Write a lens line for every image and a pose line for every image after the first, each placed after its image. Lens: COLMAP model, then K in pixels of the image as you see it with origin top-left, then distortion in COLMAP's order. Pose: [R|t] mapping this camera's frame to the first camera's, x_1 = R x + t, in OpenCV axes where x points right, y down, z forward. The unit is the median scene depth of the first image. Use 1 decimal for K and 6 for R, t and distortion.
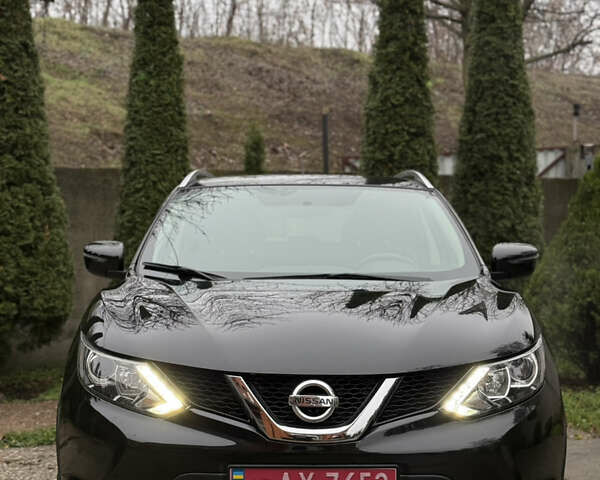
lens RADIAL K [[1120.1, 0, 299.5], [0, 1120.1, 239.0], [0, 0, 1]] dist [0.094019, 0.000000]
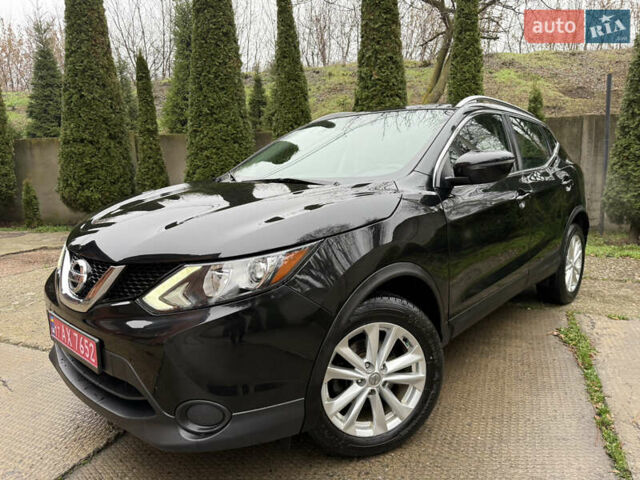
lens RADIAL K [[456.2, 0, 321.4], [0, 456.2, 242.0], [0, 0, 1]] dist [0.021468, -0.022794]
pose [[0.722610, 0.096159, -0.684535, 0.231579], [0.016300, 0.987631, 0.155944, 0.012046], [0.691063, -0.123845, 0.712105, 0.339405]]
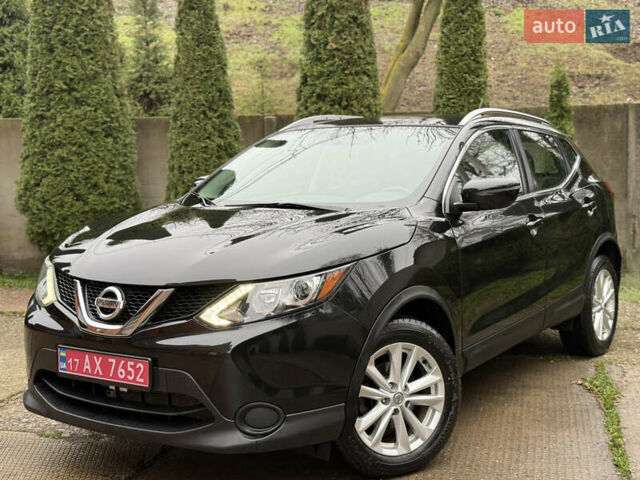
lens RADIAL K [[901.2, 0, 320.9], [0, 901.2, 240.8], [0, 0, 1]] dist [0.099375, 0.000000]
pose [[0.819518, 0.038446, -0.571762, 0.329184], [0.009866, 0.996652, 0.081158, -0.003591], [0.572968, -0.072151, 0.816396, 0.121174]]
